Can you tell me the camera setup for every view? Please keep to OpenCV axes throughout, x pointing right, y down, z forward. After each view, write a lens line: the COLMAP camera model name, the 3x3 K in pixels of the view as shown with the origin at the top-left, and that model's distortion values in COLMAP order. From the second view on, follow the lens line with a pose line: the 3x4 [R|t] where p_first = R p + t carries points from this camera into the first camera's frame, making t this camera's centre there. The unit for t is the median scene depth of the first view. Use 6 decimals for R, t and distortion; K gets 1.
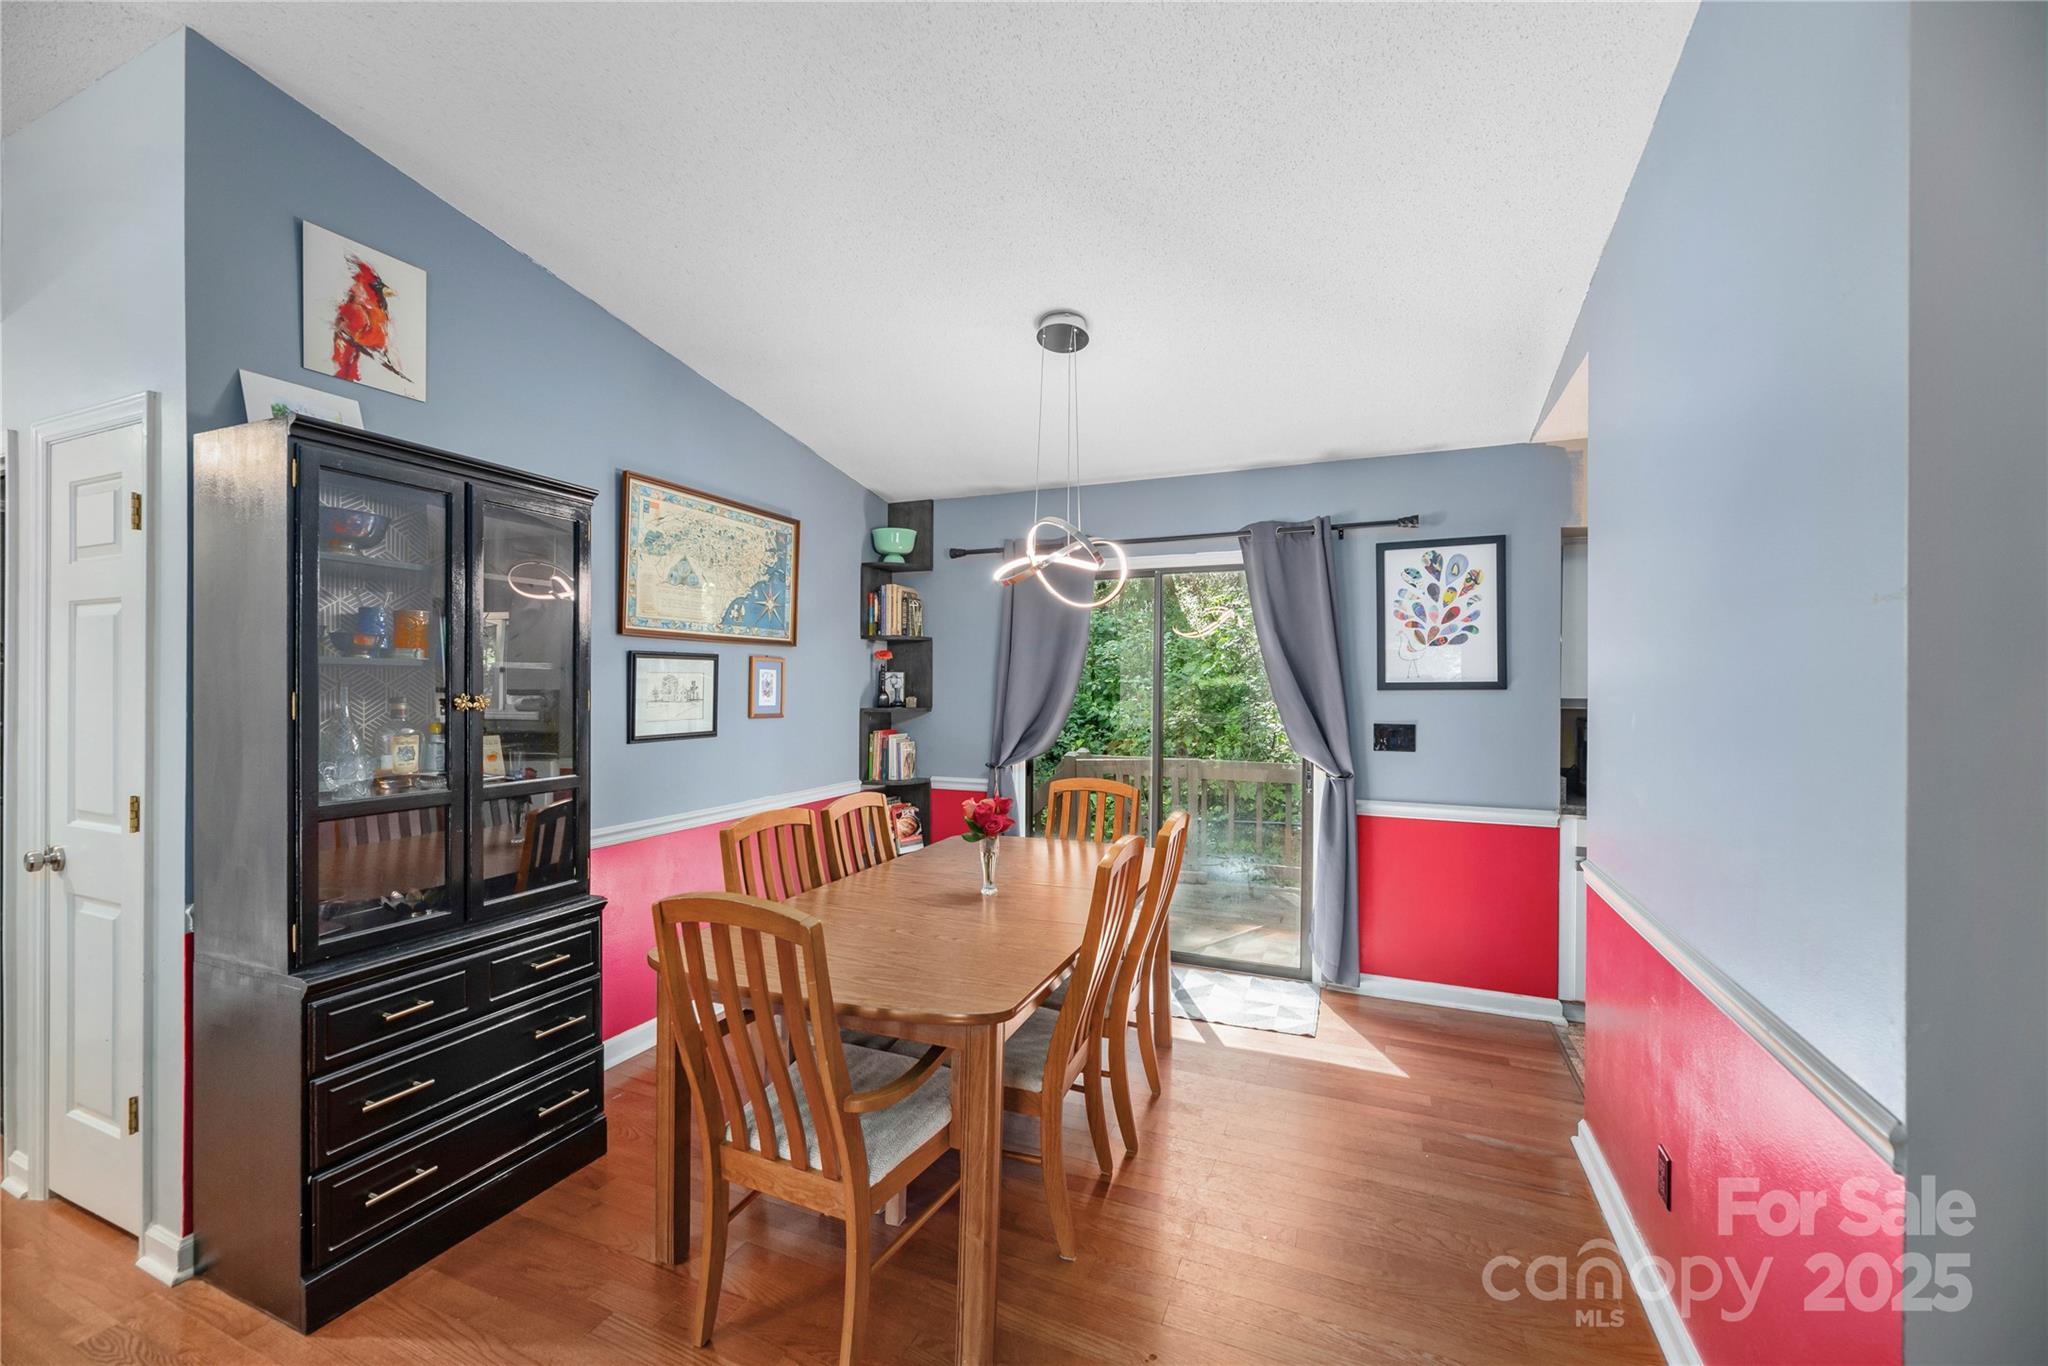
lens RADIAL K [[833.4, 0, 1017.9], [0, 833.4, 678.5], [0, 0, 1]] dist [-0.000564, -0.000008]
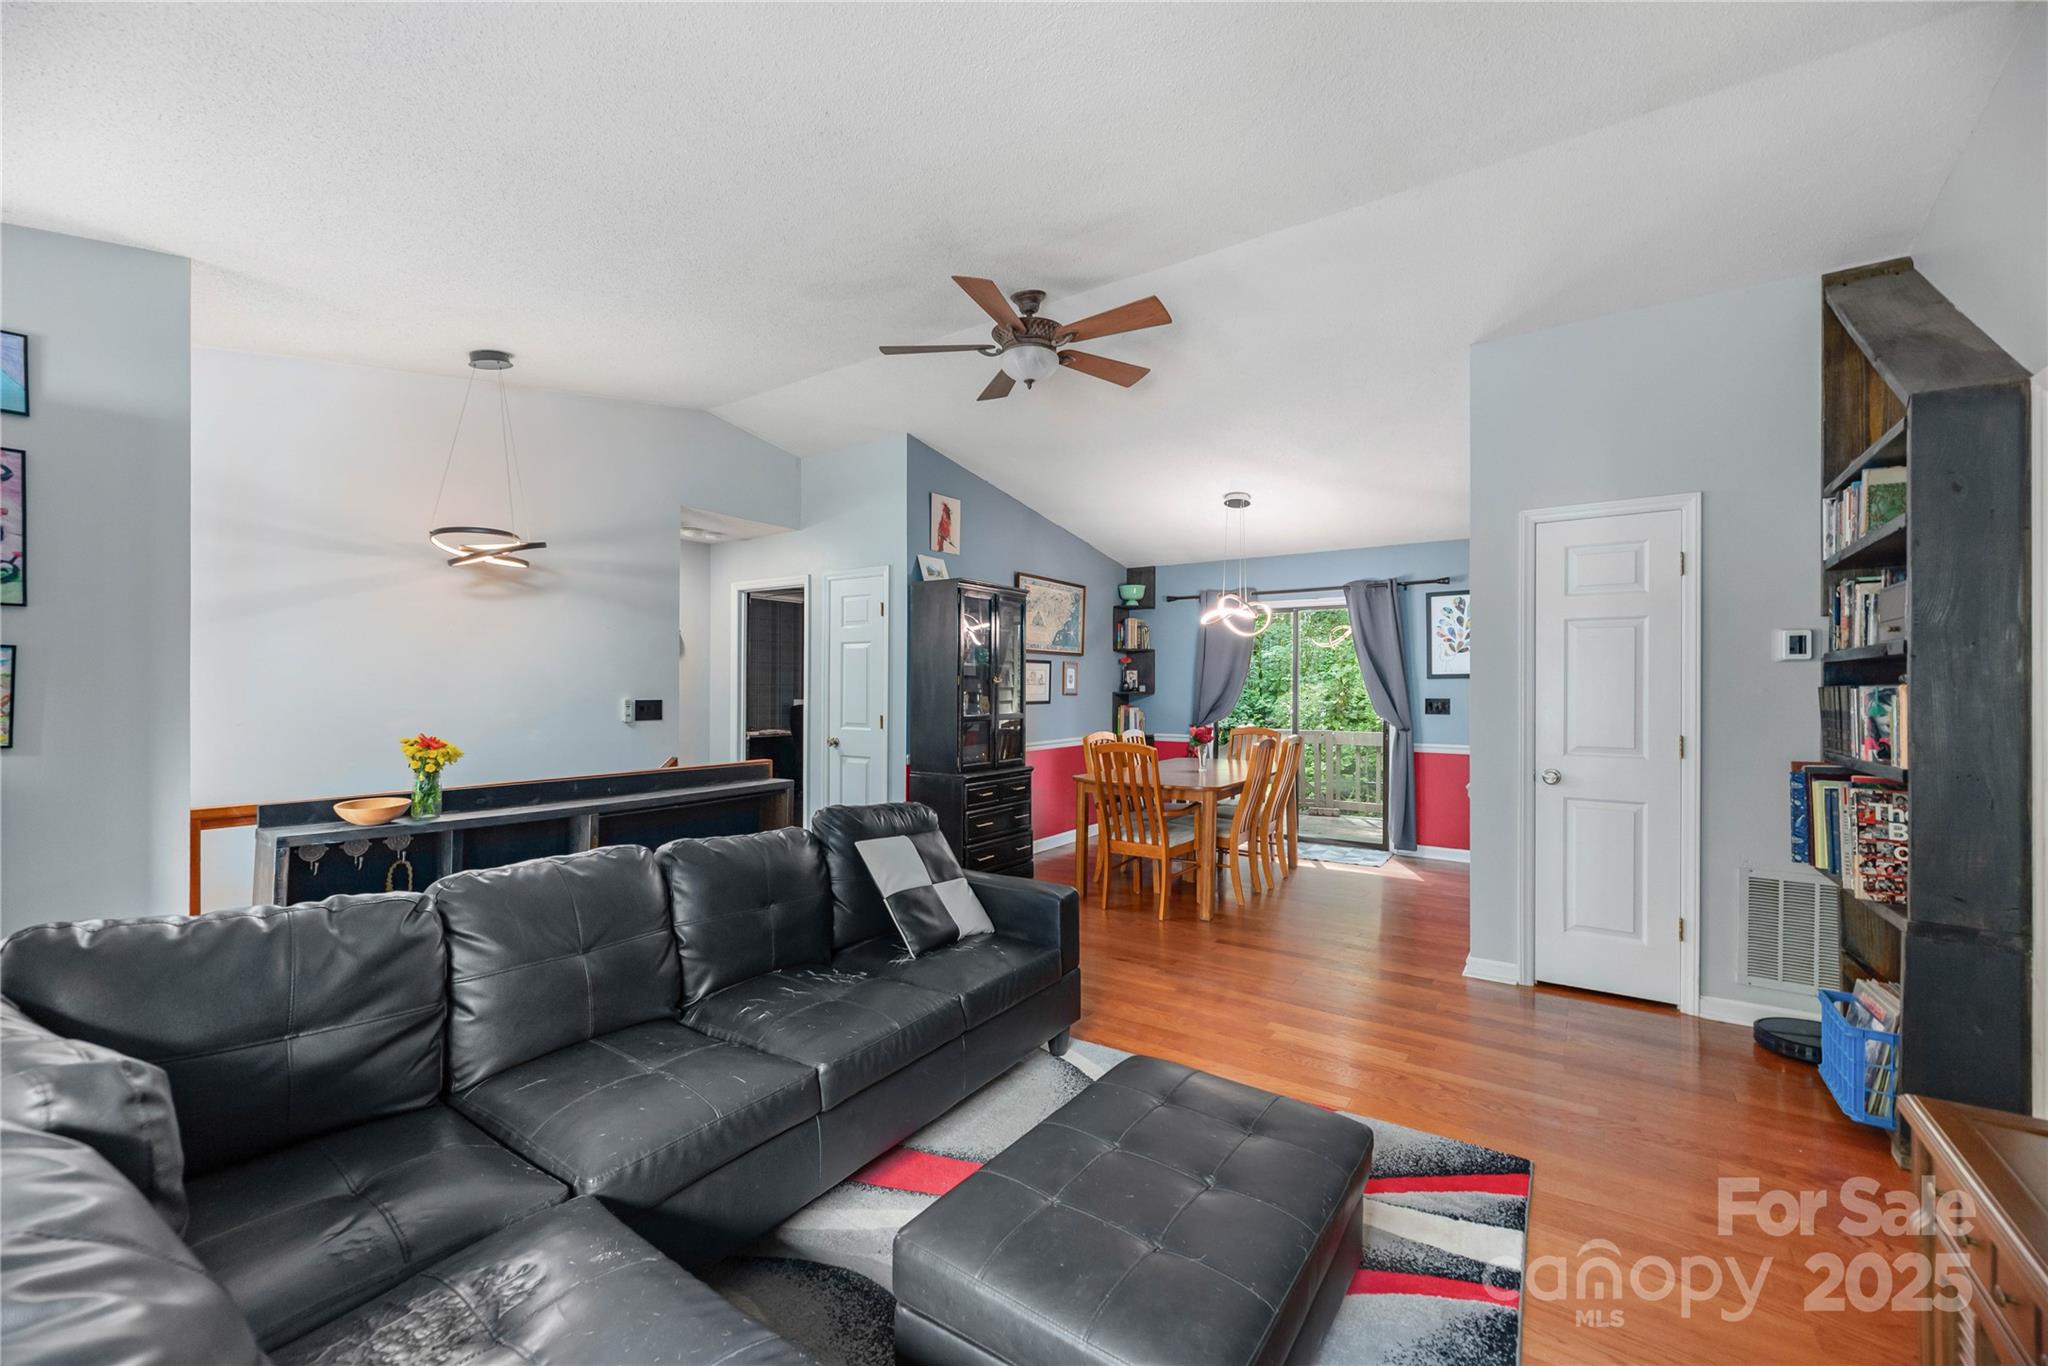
lens RADIAL K [[830.0, 0, 1024.0], [0, 830.0, 683.0], [0, 0, 1]] dist [0.000211, 0.000270]
pose [[0.981144, -0.002144, -0.193264, -0.049247], [0.002226, 0.999998, 0.000203, 0.020233], [0.193263, -0.000630, 0.981147, -0.825419]]
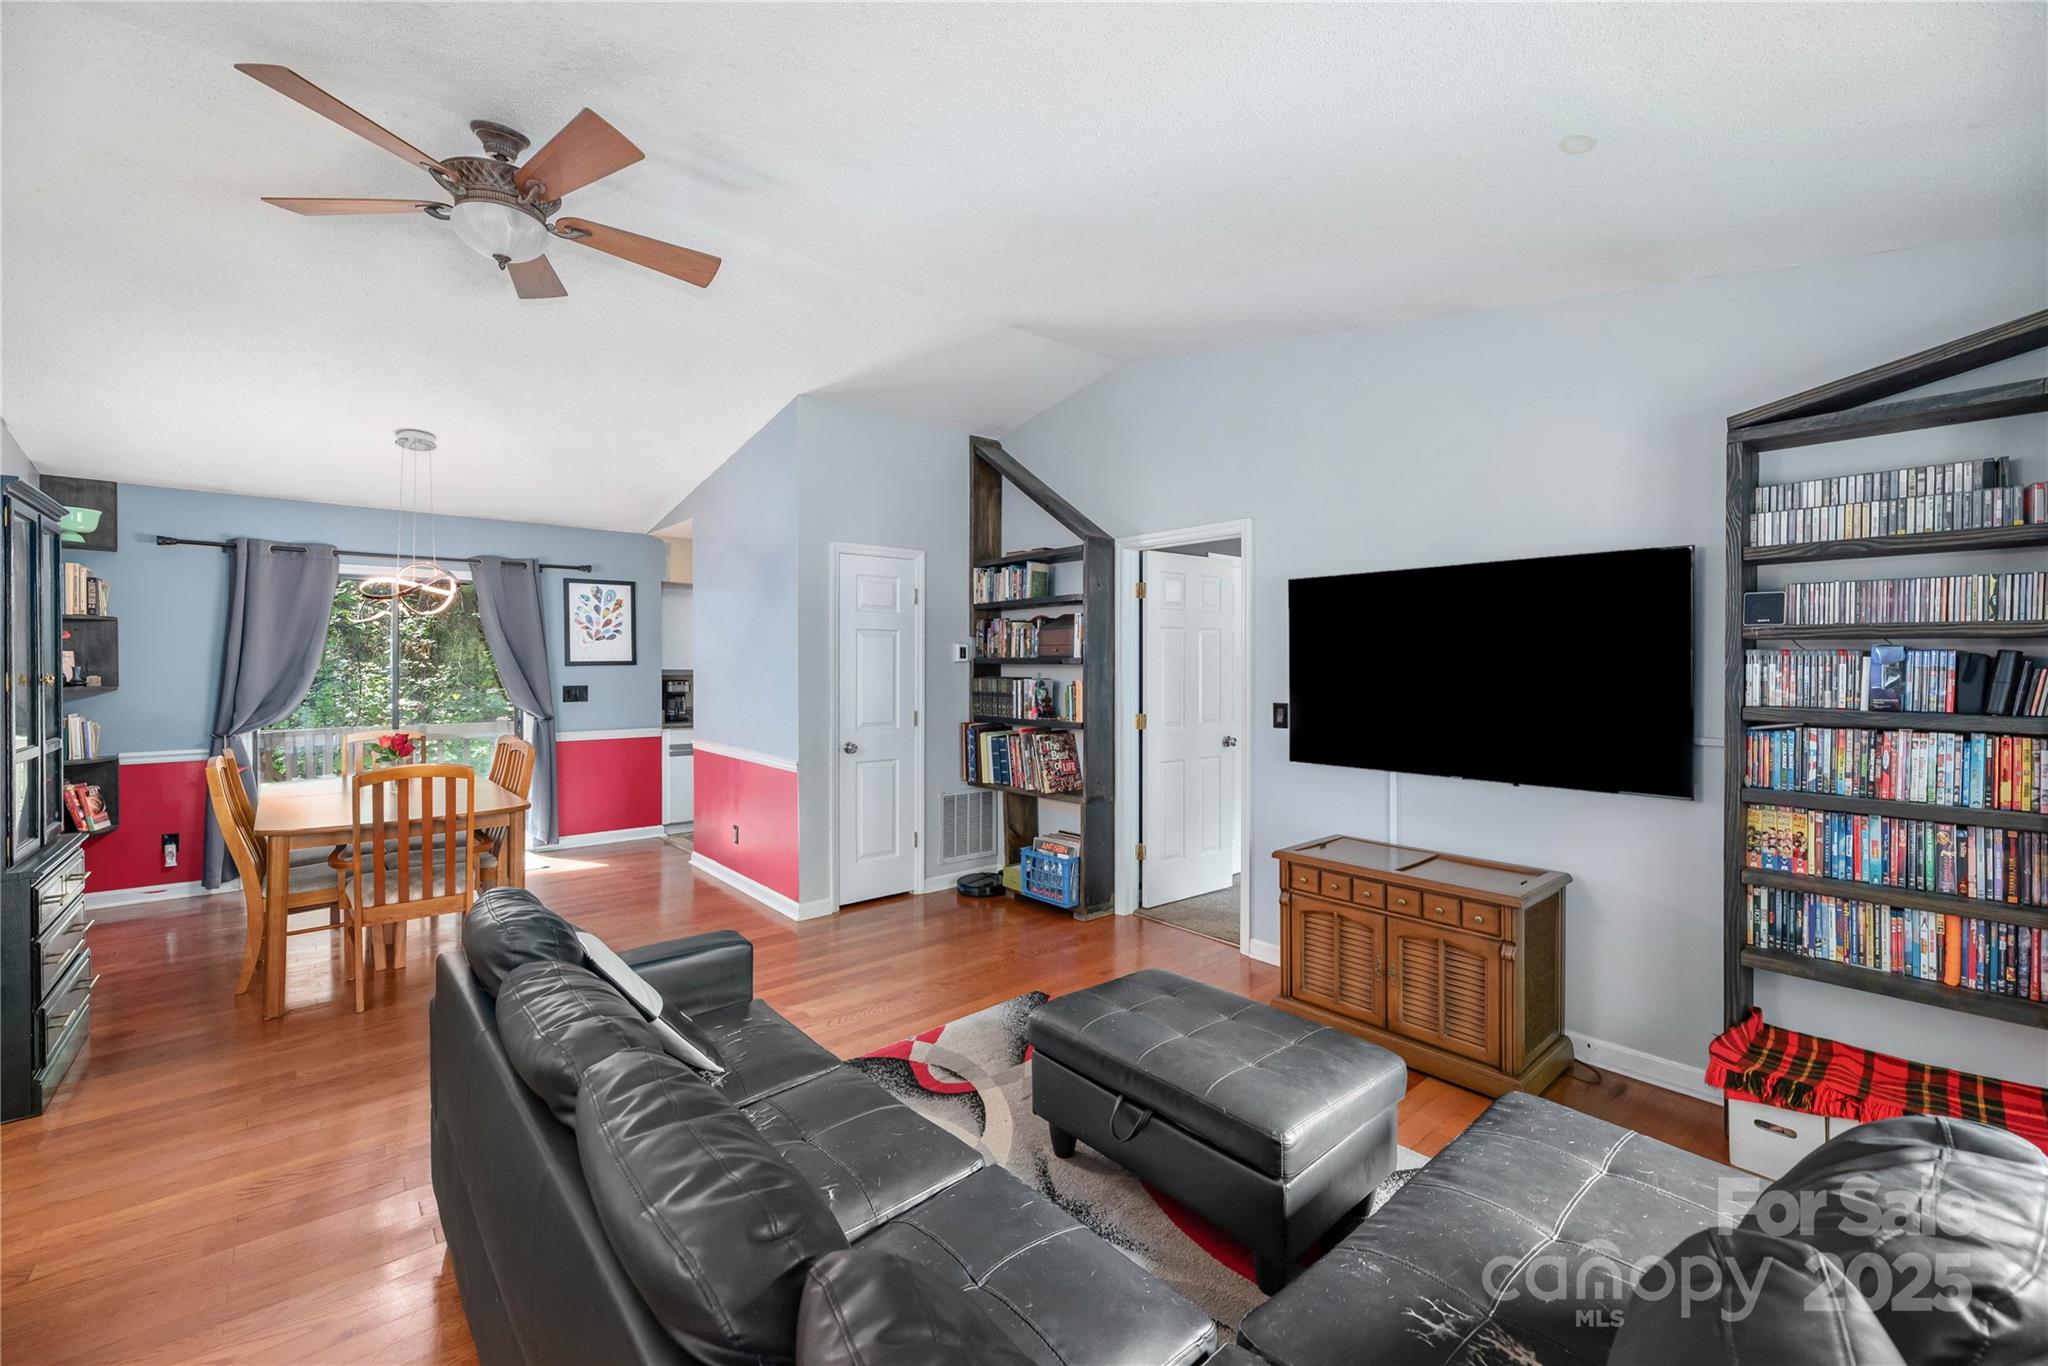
lens RADIAL K [[833.4, 0, 1017.9], [0, 833.4, 678.5], [0, 0, 1]] dist [-0.000564, -0.000008]
pose [[0.440920, -0.020104, 0.897321, -0.667221], [-0.006914, 0.999643, 0.025794, -0.010460], [-0.897520, -0.017578, 0.440624, -0.550249]]
